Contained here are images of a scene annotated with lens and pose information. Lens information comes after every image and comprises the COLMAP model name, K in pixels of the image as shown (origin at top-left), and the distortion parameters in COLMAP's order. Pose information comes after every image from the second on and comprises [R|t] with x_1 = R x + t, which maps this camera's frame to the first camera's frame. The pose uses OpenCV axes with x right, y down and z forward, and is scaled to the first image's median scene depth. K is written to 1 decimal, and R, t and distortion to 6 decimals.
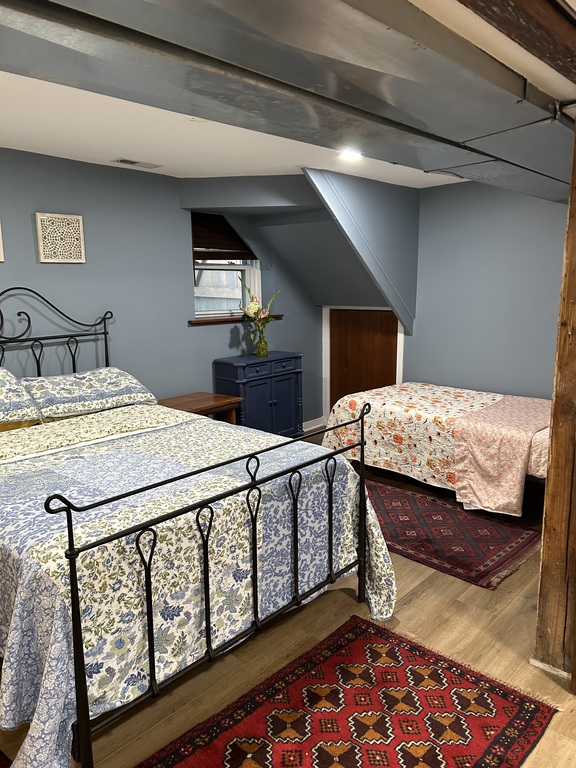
lens RADIAL K [[585.2, 0, 288.0], [0, 585.2, 384.0], [0, 0, 1]] dist [0.062568, -0.066350]
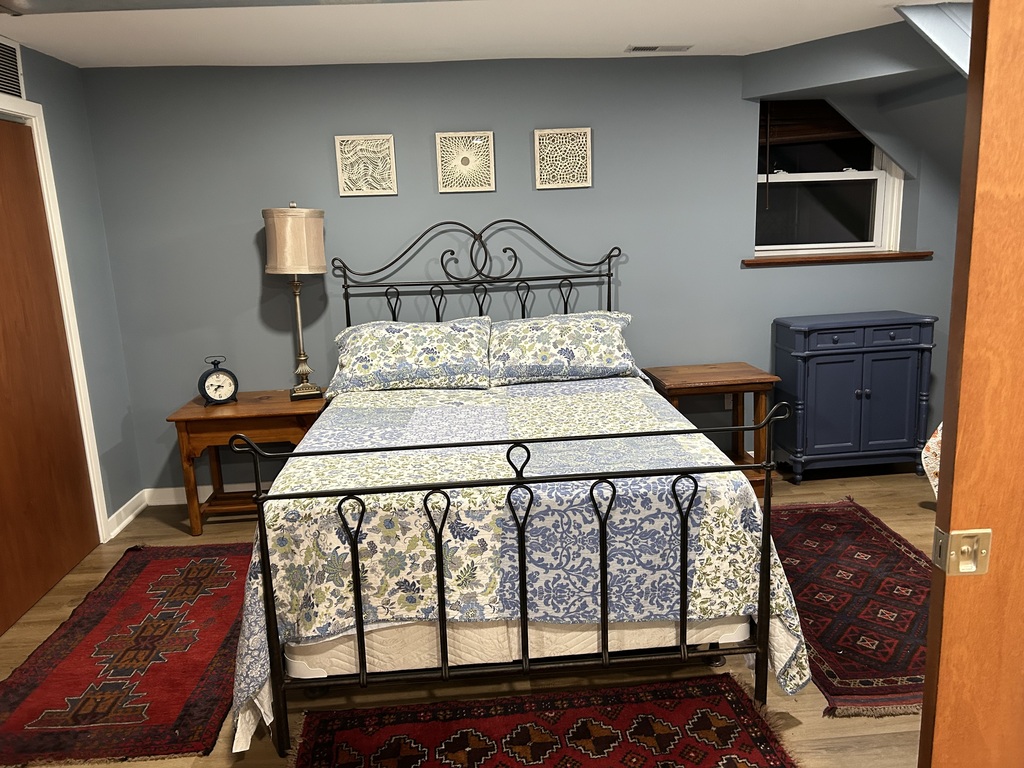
lens RADIAL K [[780.2, 0, 512.0], [0, 780.2, 384.0], [0, 0, 1]] dist [0.062568, -0.066350]
pose [[0.720934, 0.130025, -0.680696, 0.530545], [-0.092131, 0.991505, 0.091817, -0.039927], [0.686852, -0.003481, 0.726789, 0.225403]]
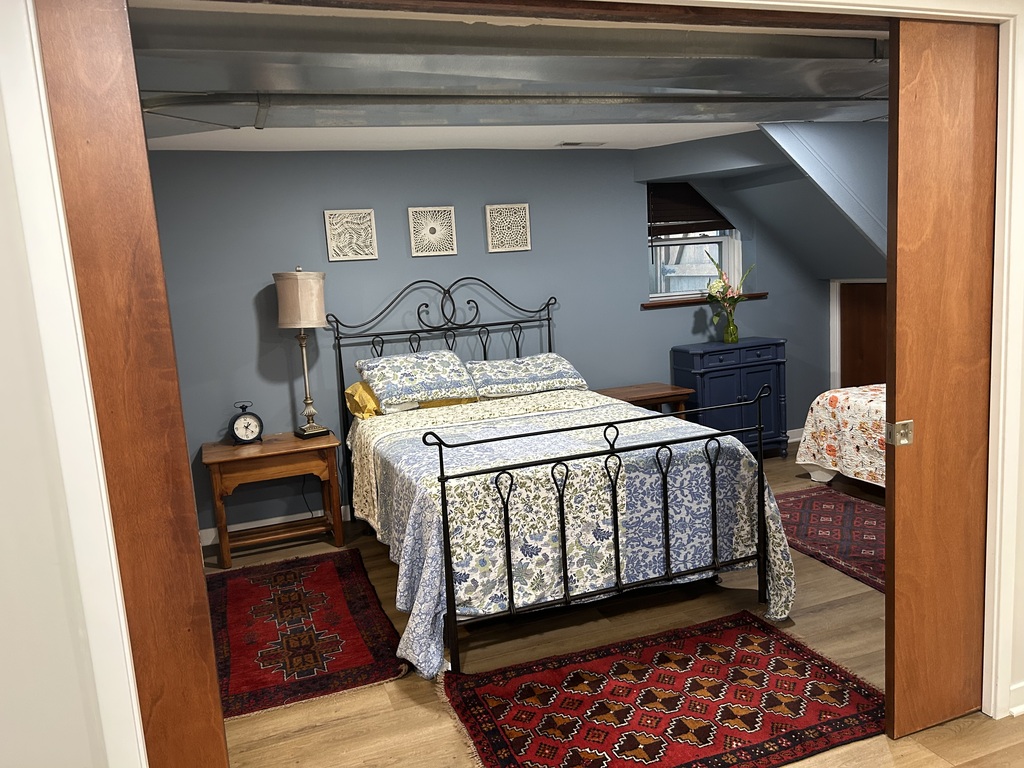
lens RADIAL K [[790.5, 0, 499.0], [0, 790.5, 381.4], [0, 0, 1]] dist [0.227058, -0.576792]
pose [[0.884794, 0.020419, -0.465535, 0.382660], [-0.027809, 0.999573, -0.009011, 0.053119], [0.465152, 0.020919, 0.884984, -0.351993]]
